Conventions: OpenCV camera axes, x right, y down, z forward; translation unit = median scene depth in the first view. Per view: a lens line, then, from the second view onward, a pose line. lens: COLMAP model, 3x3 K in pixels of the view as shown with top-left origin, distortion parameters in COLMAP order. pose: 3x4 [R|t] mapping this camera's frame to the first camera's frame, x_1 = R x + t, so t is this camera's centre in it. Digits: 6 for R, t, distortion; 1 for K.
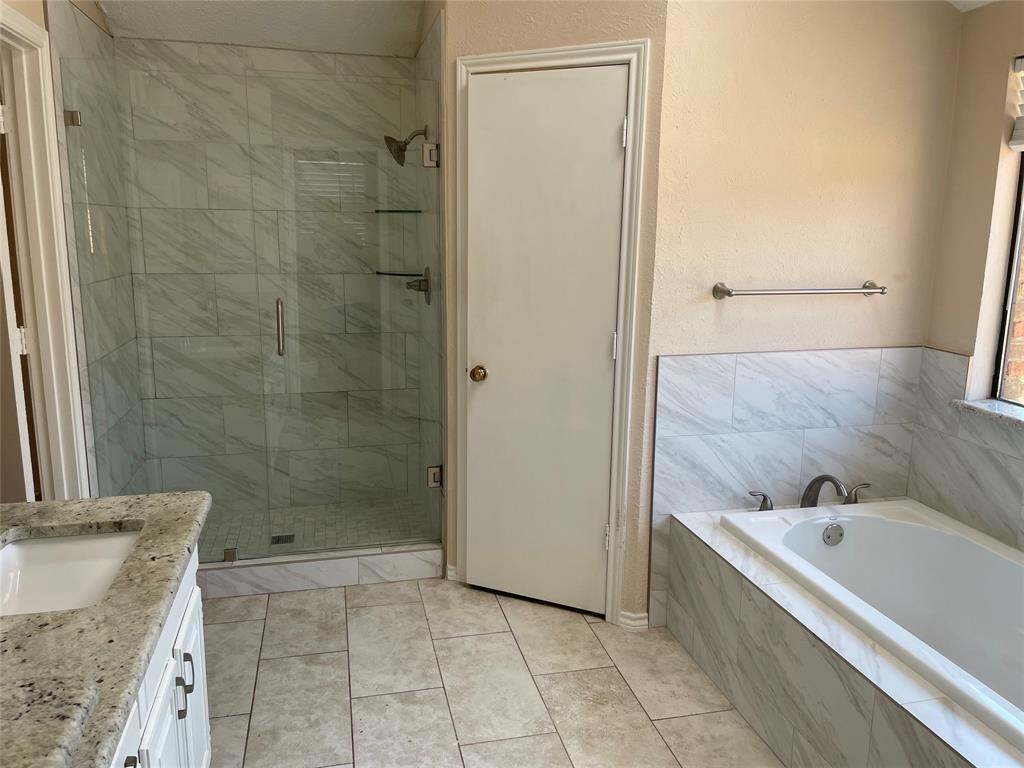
lens RADIAL K [[765.0, 0, 511.0], [0, 765.0, 381.7], [0, 0, 1]] dist [0.043951, -0.082916]
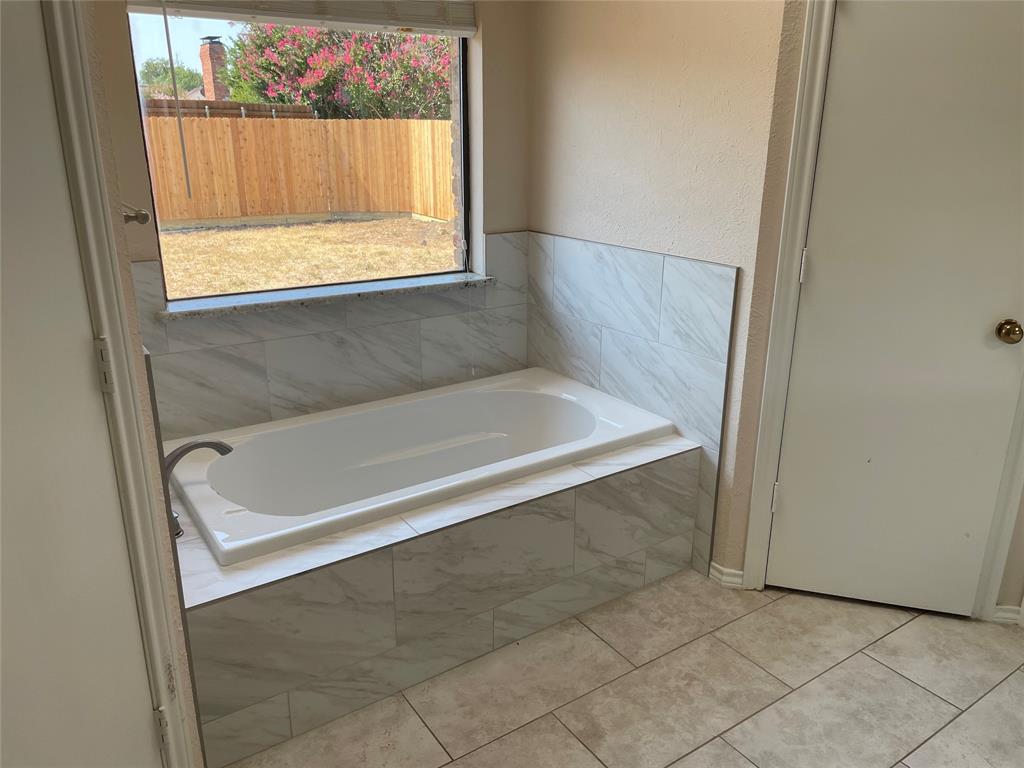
lens RADIAL K [[765.0, 0, 510.0], [0, 765.0, 378.6], [0, 0, 1]] dist [0.043951, -0.082916]
pose [[-0.365428, -0.295319, 0.882751, -0.425377], [0.171440, 0.910762, 0.375660, -0.201031], [-0.914916, 0.288615, -0.282189, 1.087213]]
